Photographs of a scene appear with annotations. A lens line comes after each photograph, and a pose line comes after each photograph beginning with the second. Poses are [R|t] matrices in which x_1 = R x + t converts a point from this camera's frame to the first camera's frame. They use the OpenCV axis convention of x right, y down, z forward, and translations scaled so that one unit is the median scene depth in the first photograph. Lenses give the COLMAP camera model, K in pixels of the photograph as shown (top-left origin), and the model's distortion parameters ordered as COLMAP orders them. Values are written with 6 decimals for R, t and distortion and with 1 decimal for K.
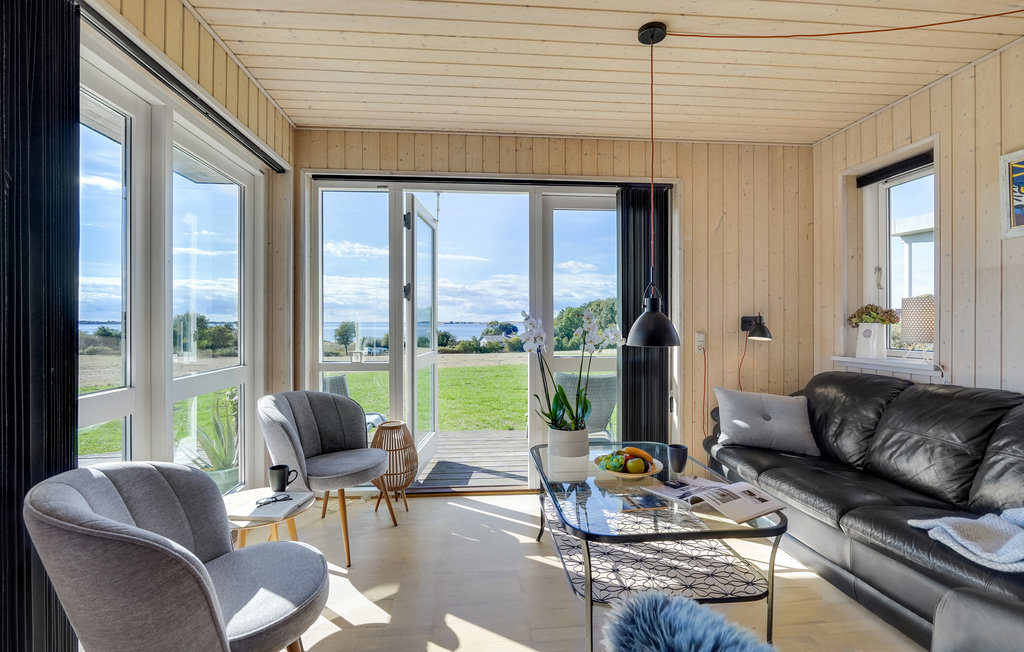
lens RADIAL K [[482.3, 0, 510.7], [0, 482.3, 322.5], [0, 0, 1]] dist [0.000506, 0.001398]
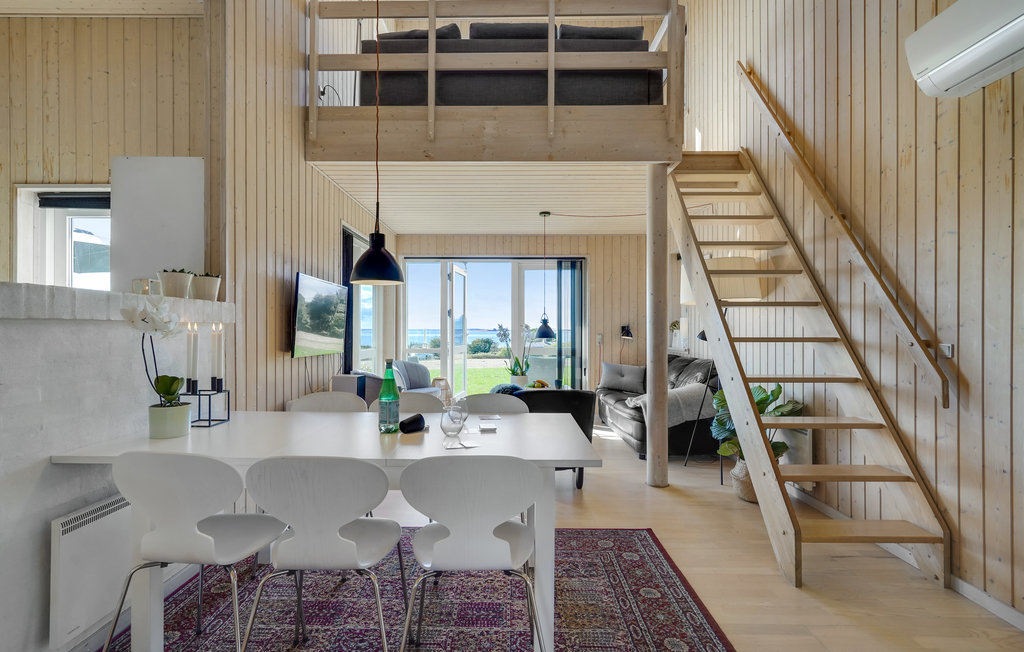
lens RADIAL K [[483.4, 0, 512.0], [0, 483.4, 326.0], [0, 0, 1]] dist [-0.012651, 0.000580]
pose [[0.996224, 0.002715, -0.086776, 0.209184], [-0.003389, 0.999965, -0.007617, 0.002995], [0.086752, 0.007882, 0.996199, -0.931654]]
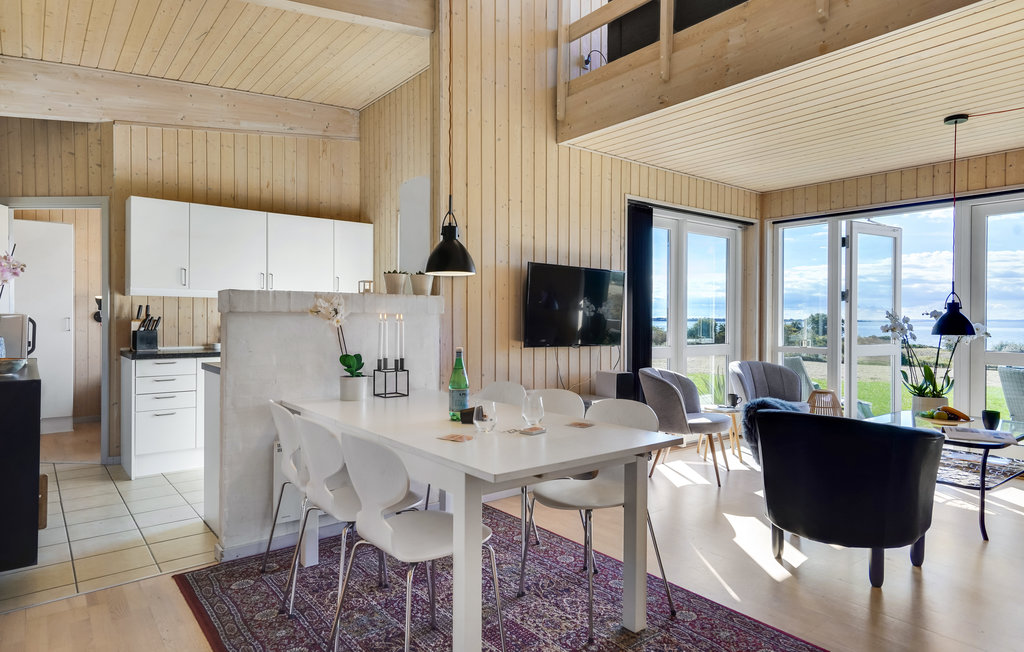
lens RADIAL K [[599.9, 0, 476.2], [0, 599.9, 322.1], [0, 0, 1]] dist [-0.002462, -0.000633]
pose [[0.520200, 0.005975, -0.854024, 0.661700], [-0.003539, 0.999982, 0.004840, 0.003713], [0.854037, 0.000505, 0.520211, -0.718263]]
